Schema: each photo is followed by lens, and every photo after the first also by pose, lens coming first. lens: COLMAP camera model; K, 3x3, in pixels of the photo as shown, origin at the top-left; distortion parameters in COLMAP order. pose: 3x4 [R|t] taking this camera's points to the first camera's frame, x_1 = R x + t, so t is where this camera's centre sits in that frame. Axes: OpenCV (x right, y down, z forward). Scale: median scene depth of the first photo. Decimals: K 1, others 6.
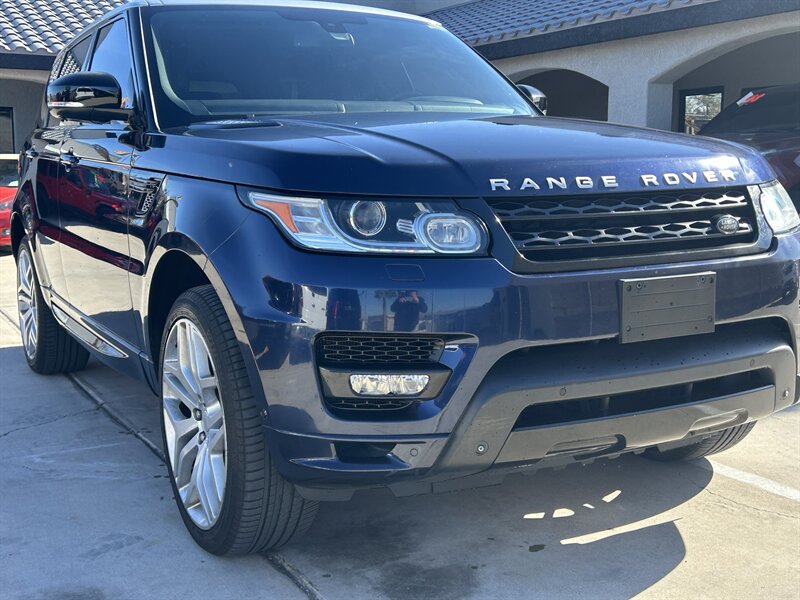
lens RADIAL K [[955.4, 0, 400.0], [0, 955.4, 300.0], [0, 0, 1]] dist [0.225115, -0.593757]
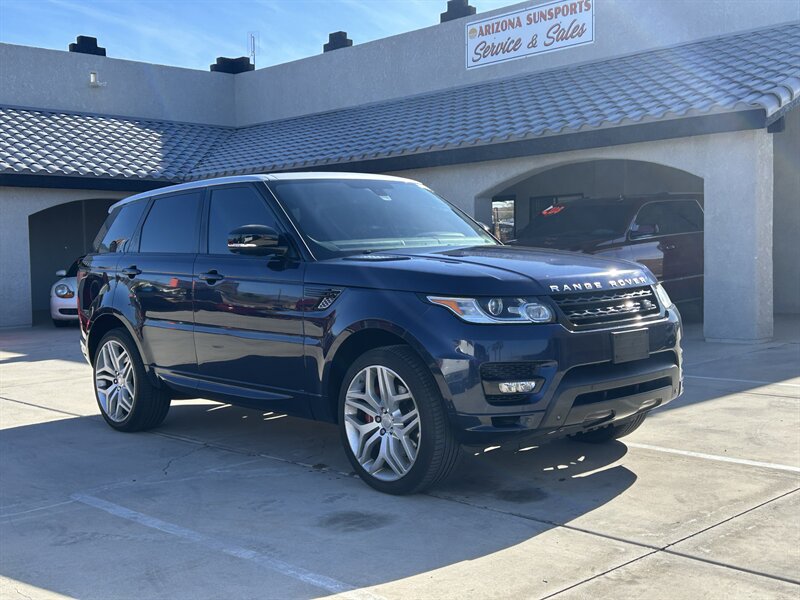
lens RADIAL K [[955.4, 0, 400.0], [0, 955.4, 300.0], [0, 0, 1]] dist [0.225115, -0.593757]
pose [[0.970580, -0.032209, 0.238616, -0.690791], [0.053762, 0.994983, -0.084374, 0.058632], [-0.234701, 0.094720, 0.967442, -0.885996]]
